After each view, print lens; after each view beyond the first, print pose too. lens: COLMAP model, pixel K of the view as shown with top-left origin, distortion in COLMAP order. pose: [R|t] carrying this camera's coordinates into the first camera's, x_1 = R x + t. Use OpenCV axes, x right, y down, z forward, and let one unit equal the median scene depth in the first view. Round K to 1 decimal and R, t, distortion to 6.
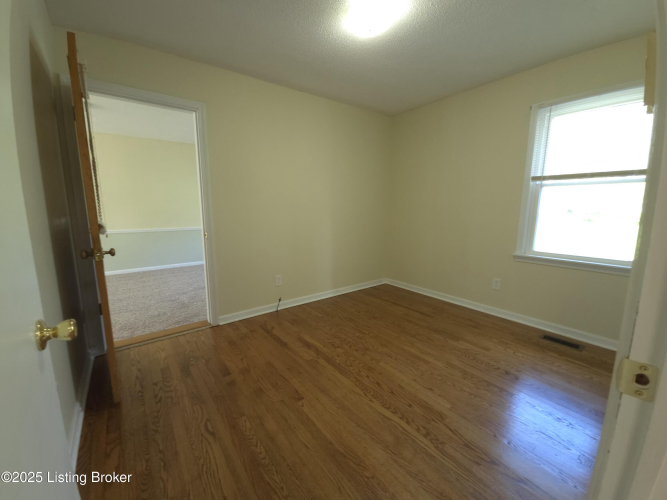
lens RADIAL K [[268.6, 0, 331.3], [0, 268.6, 252.2], [0, 0, 1]] dist [0.000230, -0.000197]
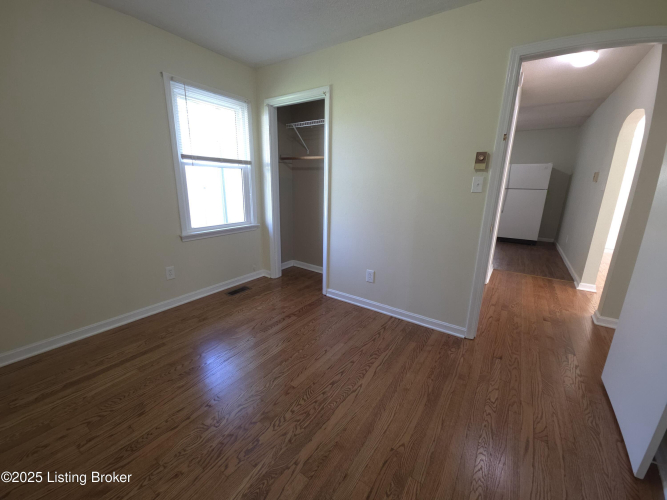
lens RADIAL K [[268.6, 0, 331.3], [0, 268.6, 252.2], [0, 0, 1]] dist [0.000230, -0.000197]
pose [[-0.311505, -0.246874, 0.917615, -0.428675], [0.142662, 0.942568, 0.302017, -0.169256], [-0.939474, 0.224989, -0.258395, 0.859186]]
